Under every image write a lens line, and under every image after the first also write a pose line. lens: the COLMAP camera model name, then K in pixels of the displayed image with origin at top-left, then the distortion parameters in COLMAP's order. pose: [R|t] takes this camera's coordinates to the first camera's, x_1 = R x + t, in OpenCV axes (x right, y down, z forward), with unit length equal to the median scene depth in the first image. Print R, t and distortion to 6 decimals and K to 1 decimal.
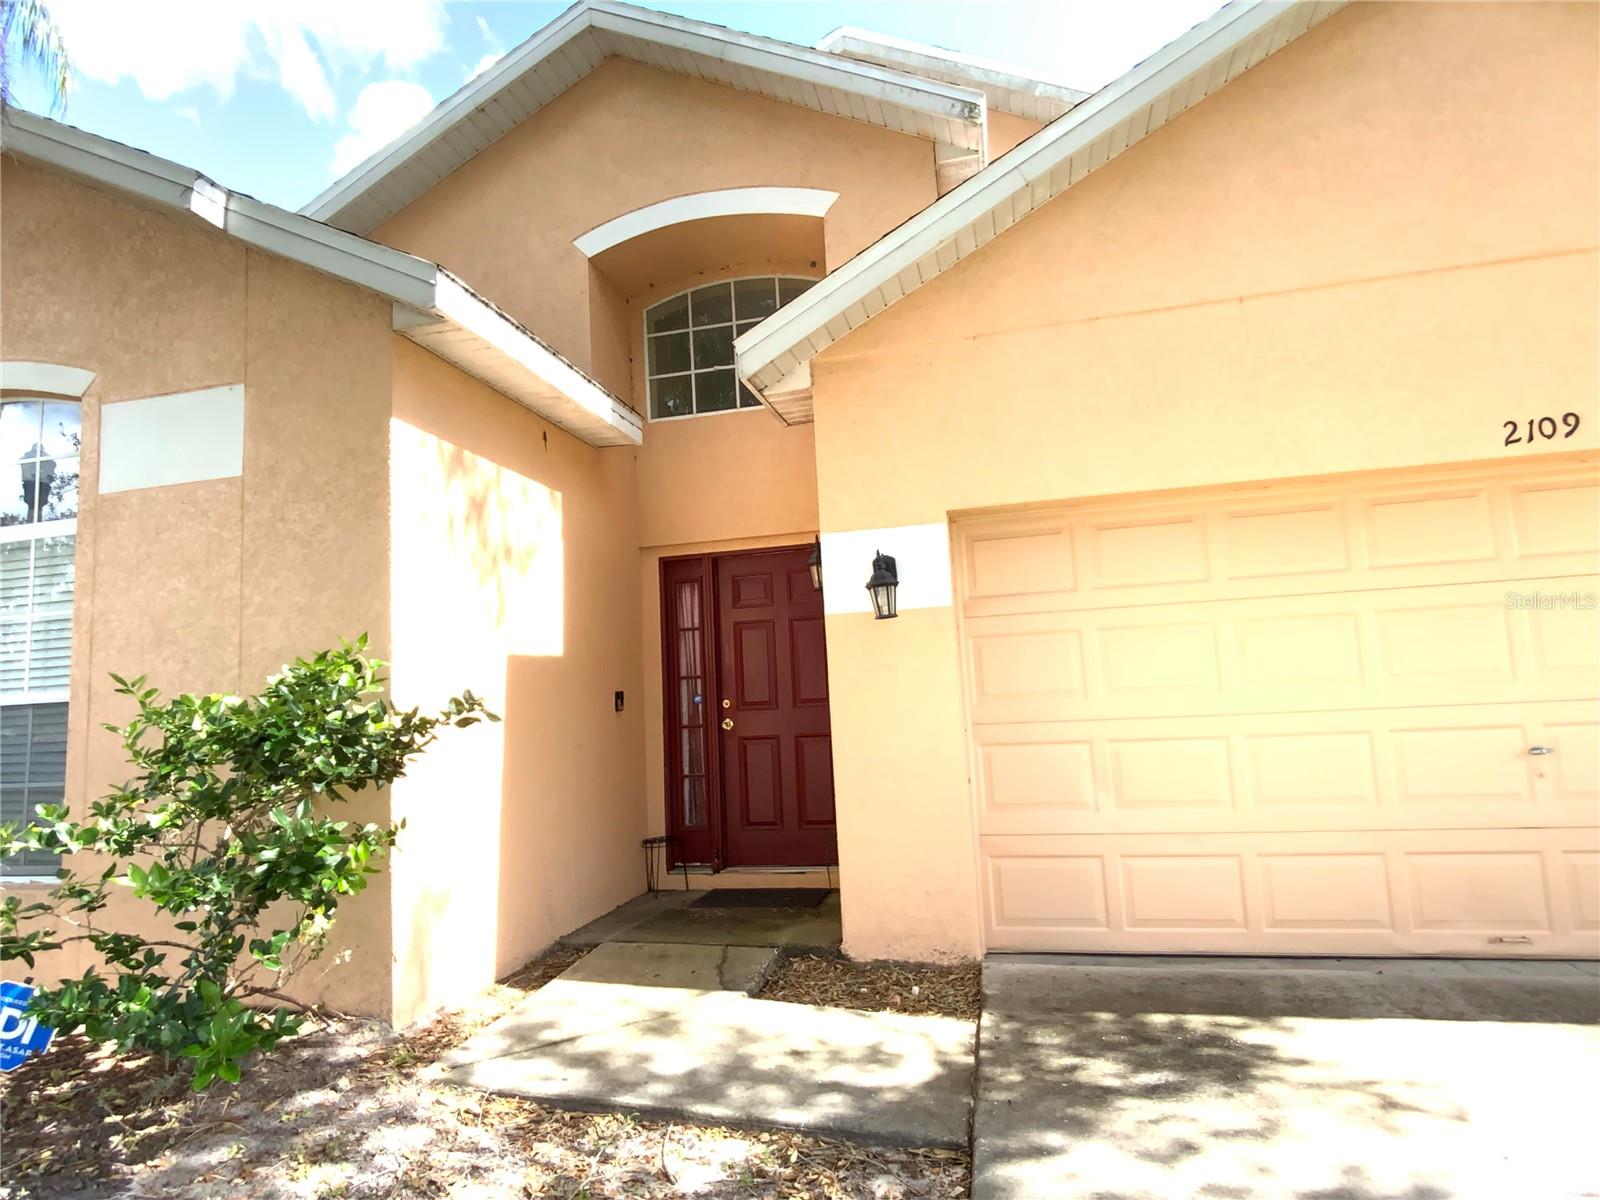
lens RADIAL K [[893.5, 0, 800.0], [0, 893.5, 600.0], [0, 0, 1]] dist [0.001126, -0.000146]
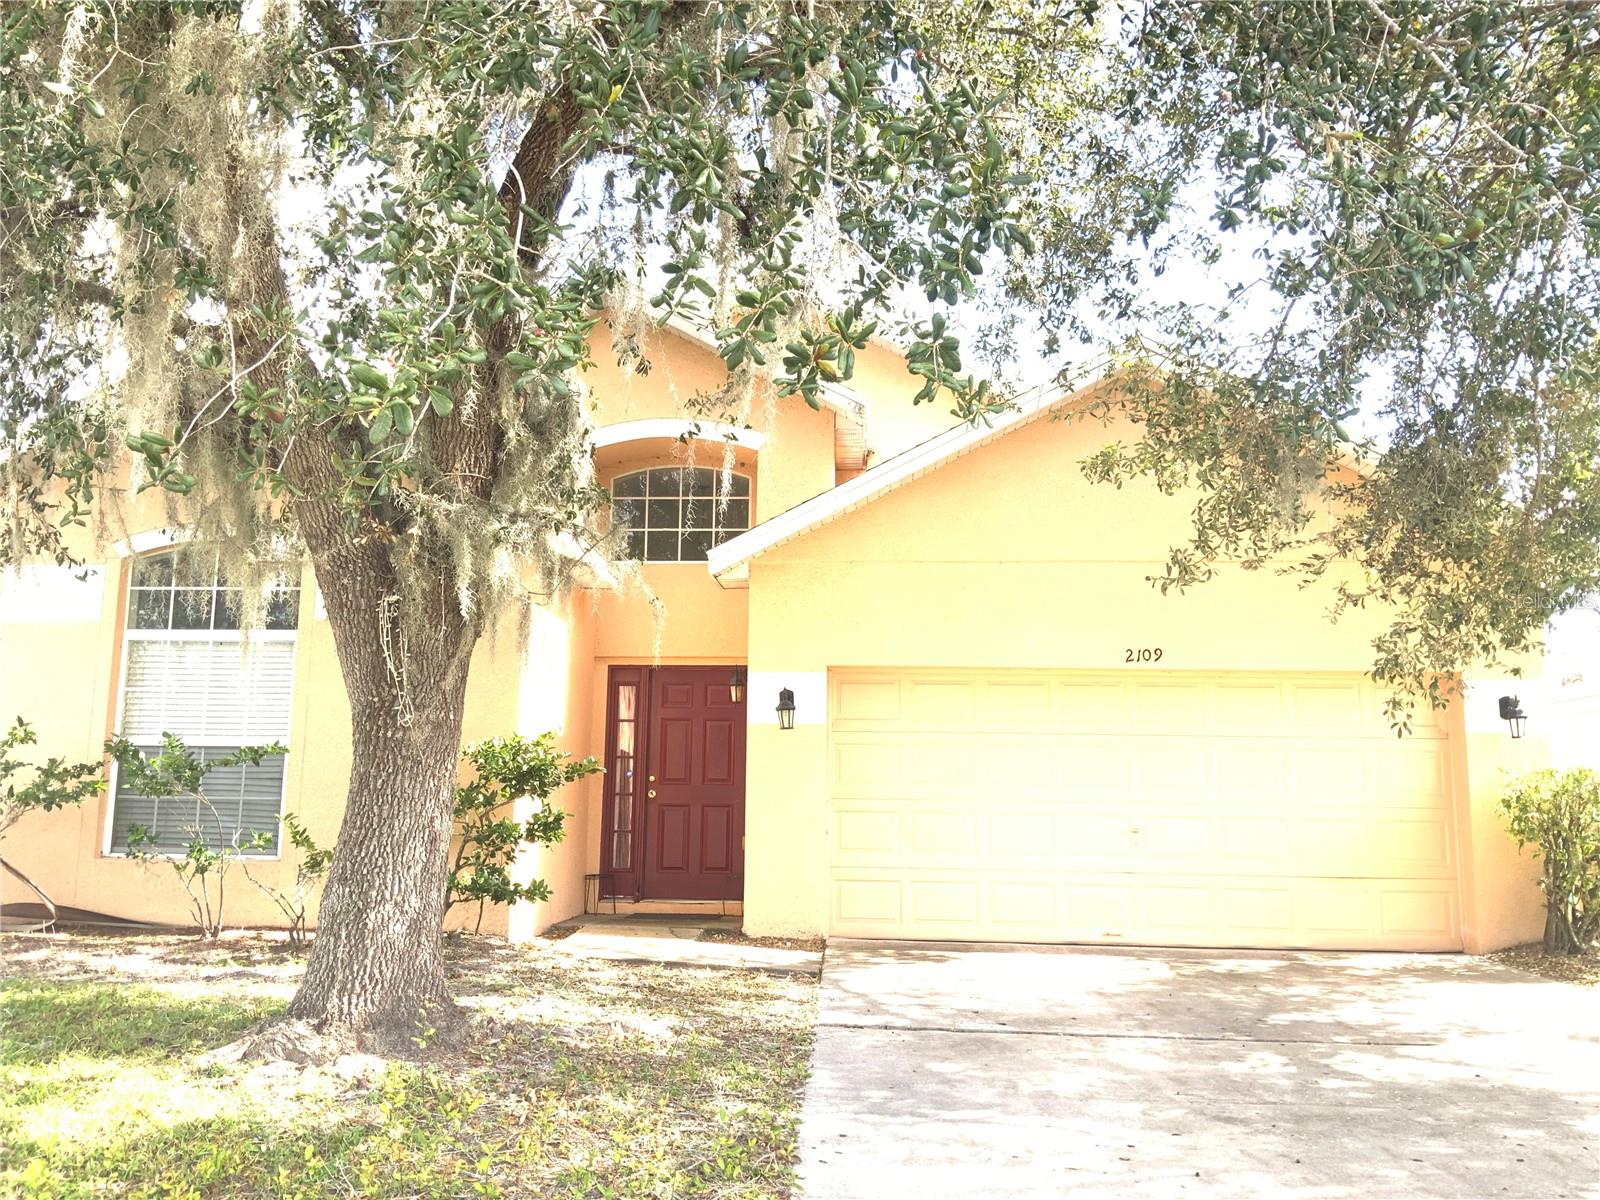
lens RADIAL K [[1358.6, 0, 800.0], [0, 1358.6, 600.0], [0, 0, 1]] dist [0.043679, 0.000335]
pose [[0.982780, 0.087744, 0.162616, -0.288608], [-0.080822, 0.995537, -0.048718, -0.091733], [-0.166165, 0.034736, 0.985486, -1.401701]]
